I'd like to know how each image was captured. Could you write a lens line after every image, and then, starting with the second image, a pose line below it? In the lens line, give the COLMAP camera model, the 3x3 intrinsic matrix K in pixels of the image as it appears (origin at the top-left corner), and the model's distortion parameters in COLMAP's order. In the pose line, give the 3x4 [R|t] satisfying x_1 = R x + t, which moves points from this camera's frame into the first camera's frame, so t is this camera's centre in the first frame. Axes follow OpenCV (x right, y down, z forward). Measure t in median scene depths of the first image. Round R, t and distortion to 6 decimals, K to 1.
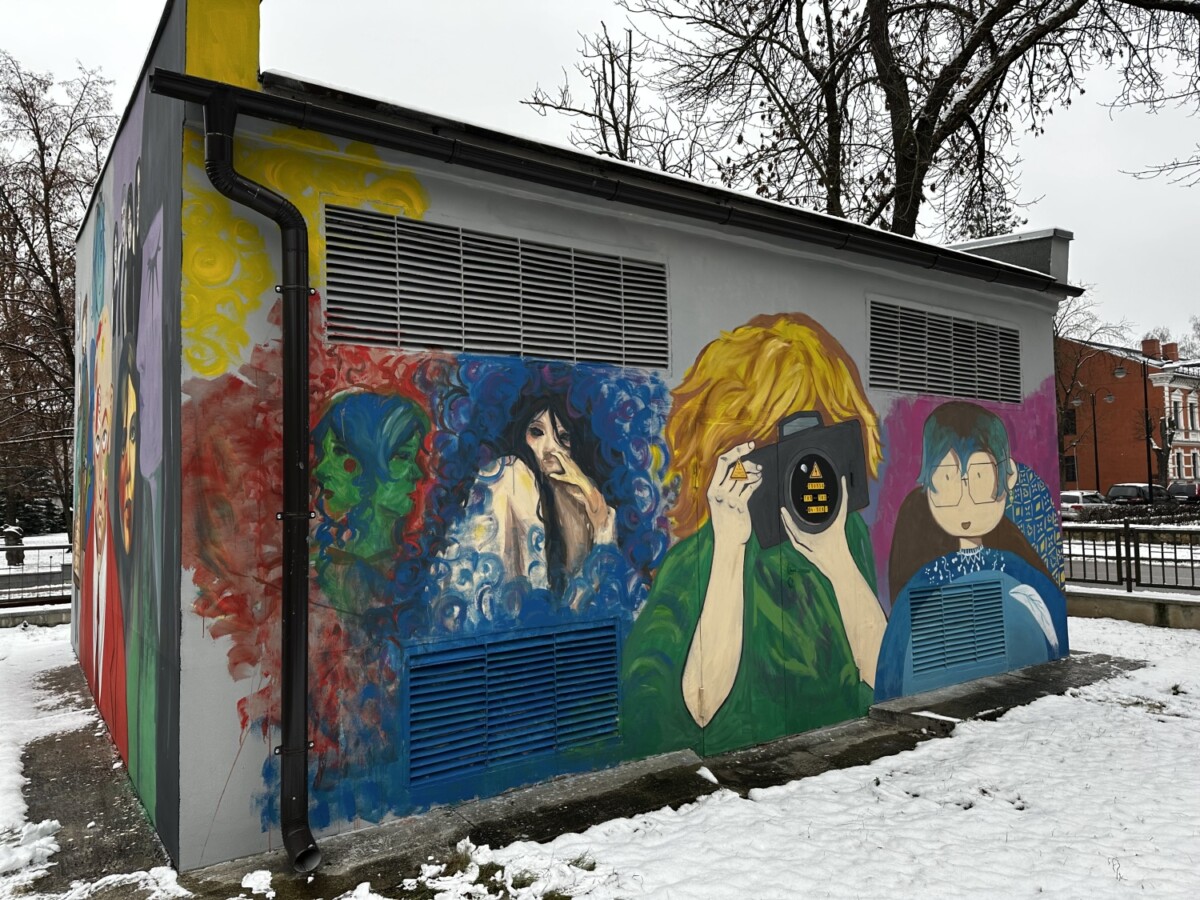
lens RADIAL K [[825.8, 0, 600.0], [0, 825.8, 450.0], [0, 0, 1]] dist [0.132372, -0.189673]
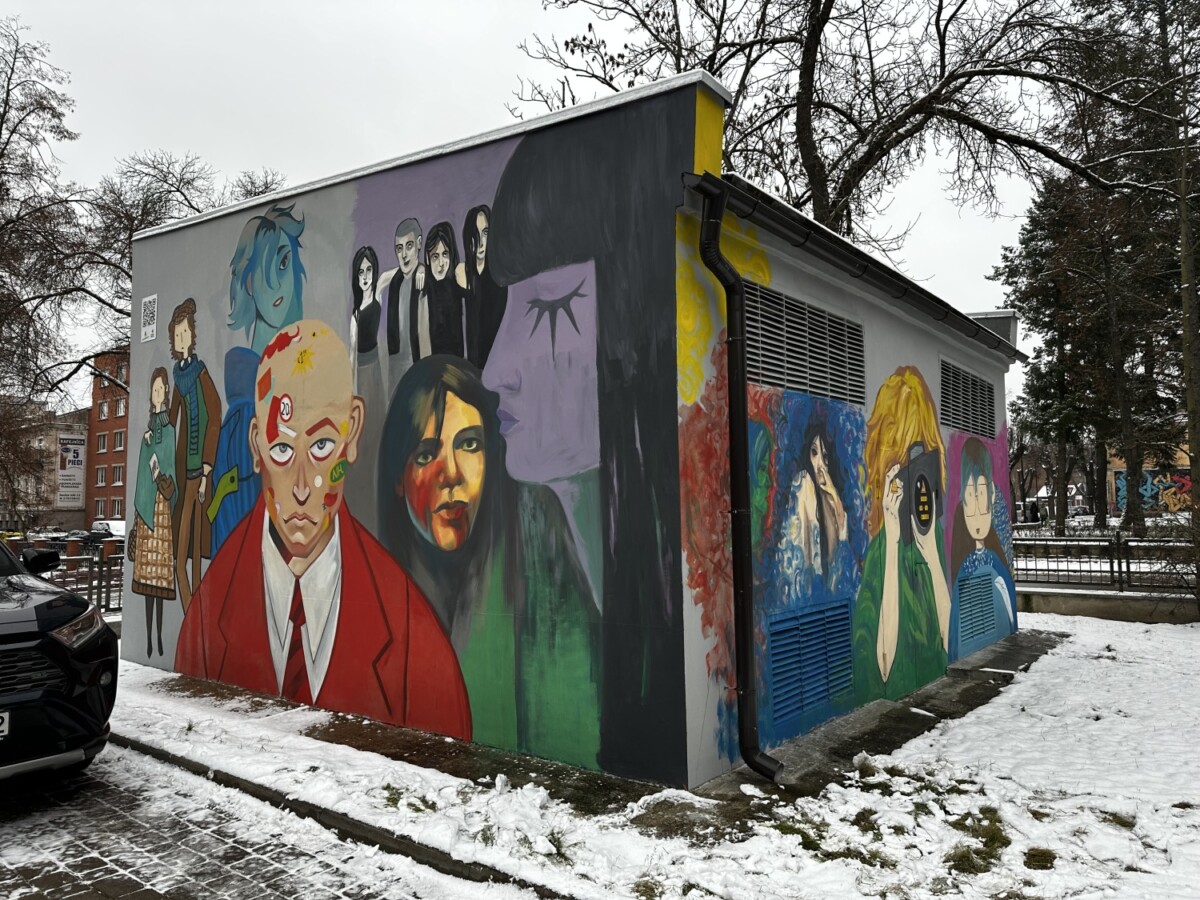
lens RADIAL K [[839.3, 0, 600.0], [0, 839.3, 450.0], [0, 0, 1]] dist [0.077425, -0.076649]
pose [[0.954731, 0.027533, 0.296193, -0.653555], [-0.019722, 0.999375, -0.029327, 0.016603], [-0.296815, 0.022158, 0.954678, -0.127638]]
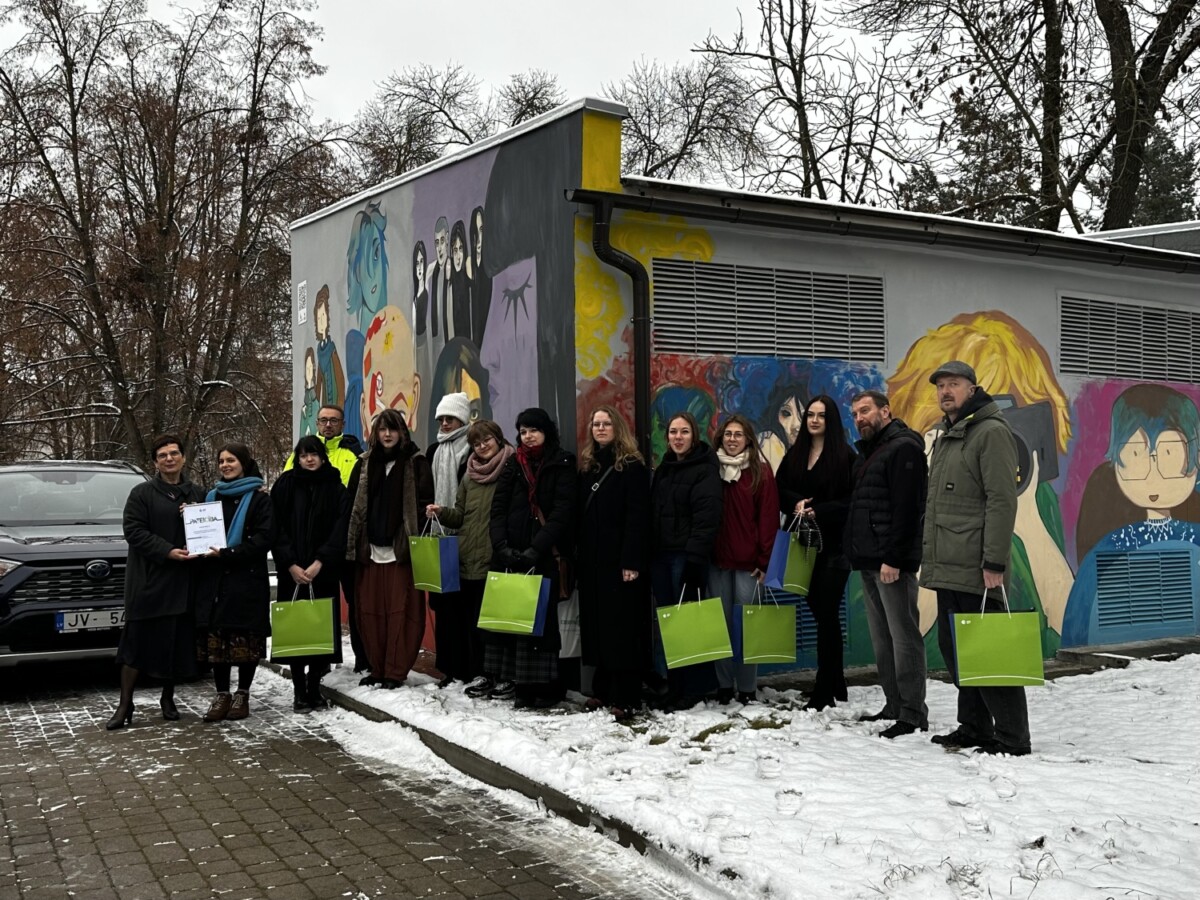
lens RADIAL K [[1220.6, 0, 600.0], [0, 1220.6, 450.0], [0, 0, 1]] dist [0.195916, -0.409037]
pose [[0.996036, 0.002598, -0.088910, -0.165887], [-0.001549, 0.999928, 0.011875, 0.011764], [0.088934, -0.011690, 0.995969, -0.823246]]
